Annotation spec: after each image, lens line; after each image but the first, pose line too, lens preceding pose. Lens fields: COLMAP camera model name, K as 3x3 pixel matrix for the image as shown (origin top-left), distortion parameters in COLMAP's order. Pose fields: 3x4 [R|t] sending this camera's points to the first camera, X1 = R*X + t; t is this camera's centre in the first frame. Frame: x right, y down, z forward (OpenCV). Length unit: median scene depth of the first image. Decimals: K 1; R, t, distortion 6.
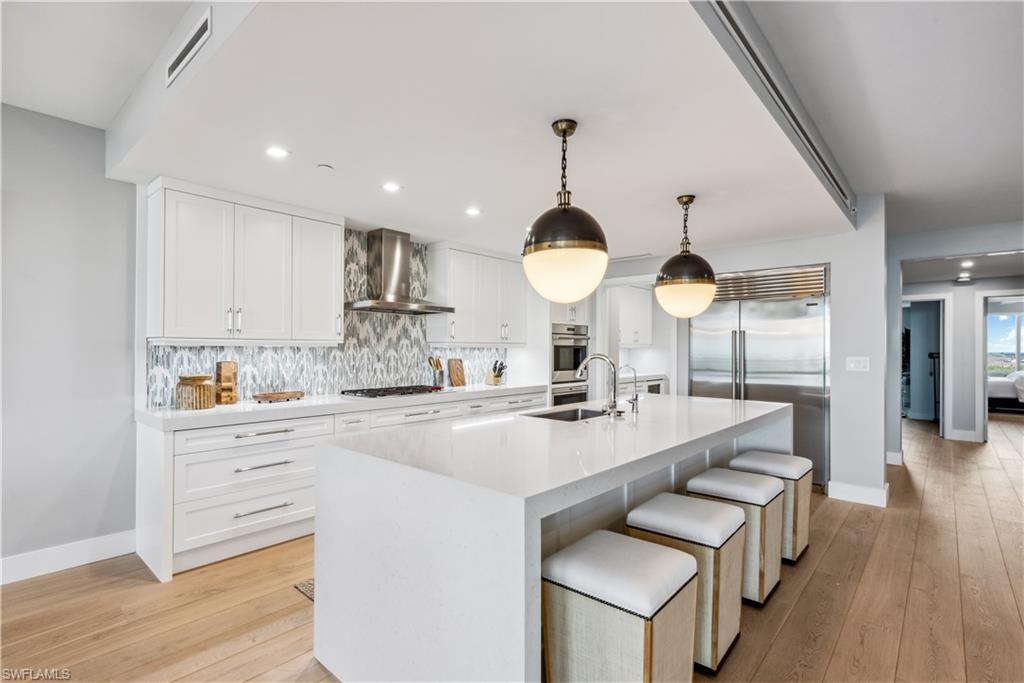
lens RADIAL K [[480.0, 0, 515.5], [0, 480.0, 345.7], [0, 0, 1]] dist [0.001140, -0.000271]
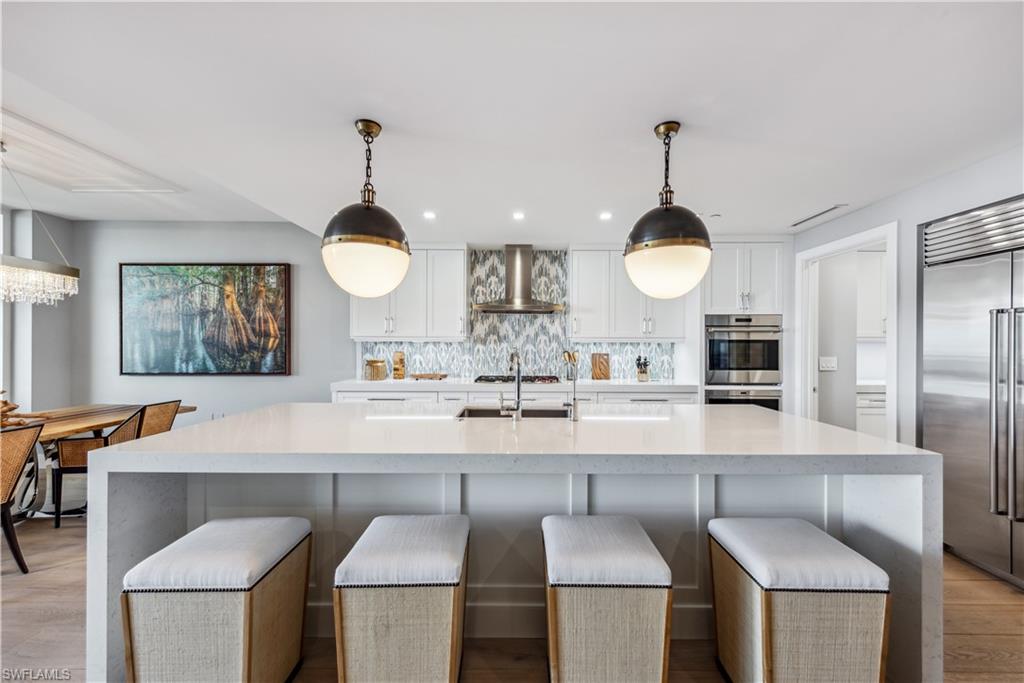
lens RADIAL K [[396.9, 0, 515.2], [0, 396.9, 343.9], [0, 0, 1]] dist [-0.002070, -0.000603]
pose [[0.665733, -0.000196, -0.746190, 0.456887], [0.002722, 0.999994, 0.002166, 0.005071], [0.746185, -0.003473, 0.665729, 0.321761]]
